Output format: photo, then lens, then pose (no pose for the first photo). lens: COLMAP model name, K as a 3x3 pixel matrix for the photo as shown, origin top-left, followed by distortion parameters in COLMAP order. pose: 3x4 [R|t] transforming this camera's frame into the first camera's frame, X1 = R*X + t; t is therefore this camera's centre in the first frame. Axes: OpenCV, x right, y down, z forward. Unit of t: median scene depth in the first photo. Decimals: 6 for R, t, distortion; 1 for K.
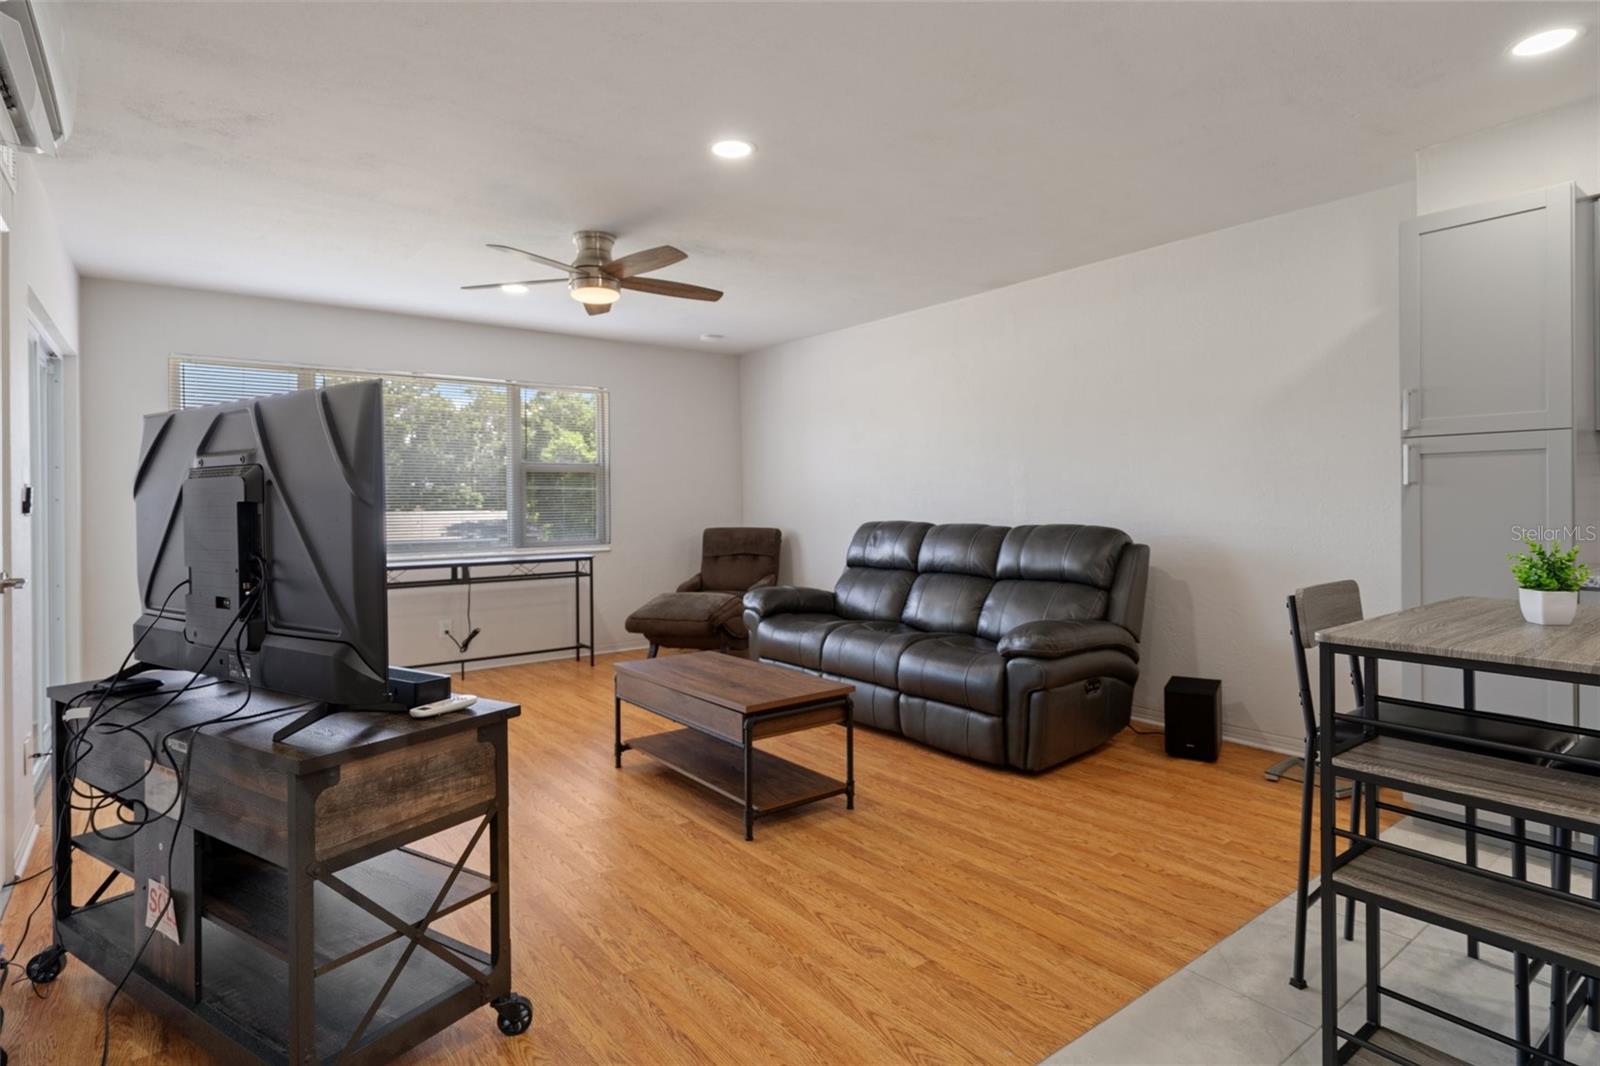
lens RADIAL K [[831.8, 0, 804.6], [0, 831.8, 503.3], [0, 0, 1]] dist [0.003524, 0.000812]
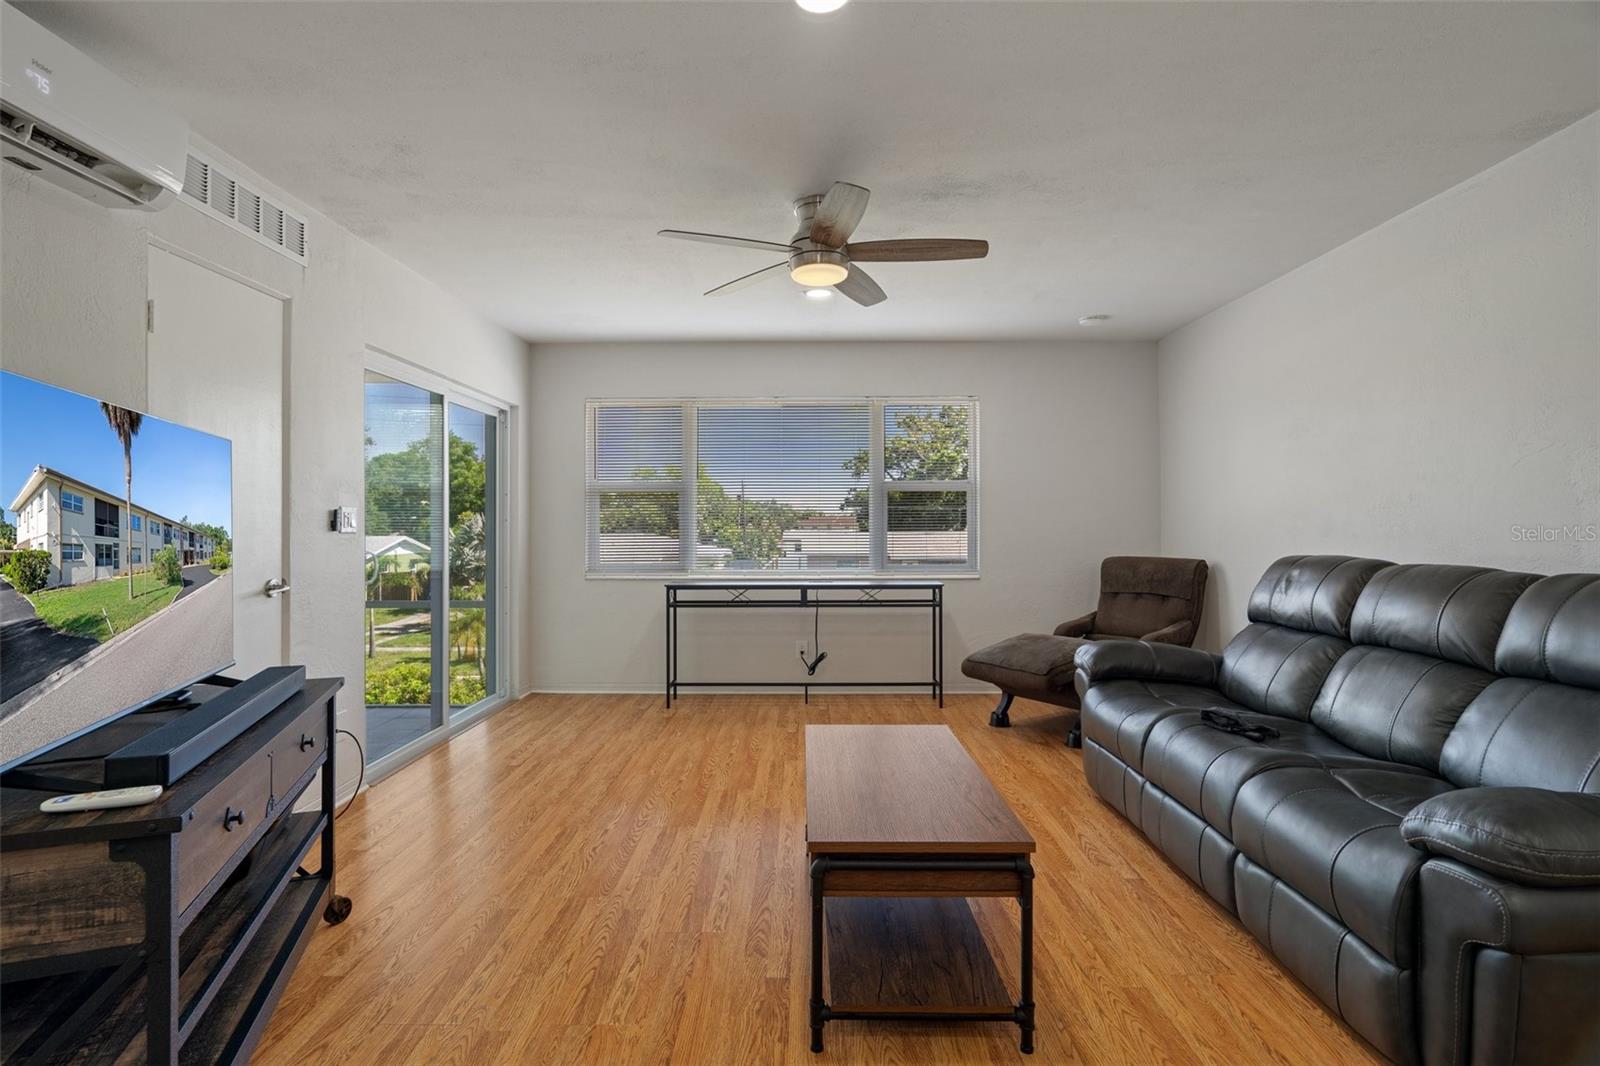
lens RADIAL K [[777.0, 0, 793.6], [0, 777.0, 523.2], [0, 0, 1]] dist [0.003159, 0.000591]
pose [[0.783405, 0.002775, -0.621505, 0.234251], [-0.004696, 0.999988, -0.001454, -0.000390], [0.621494, 0.004058, 0.783409, 0.416535]]
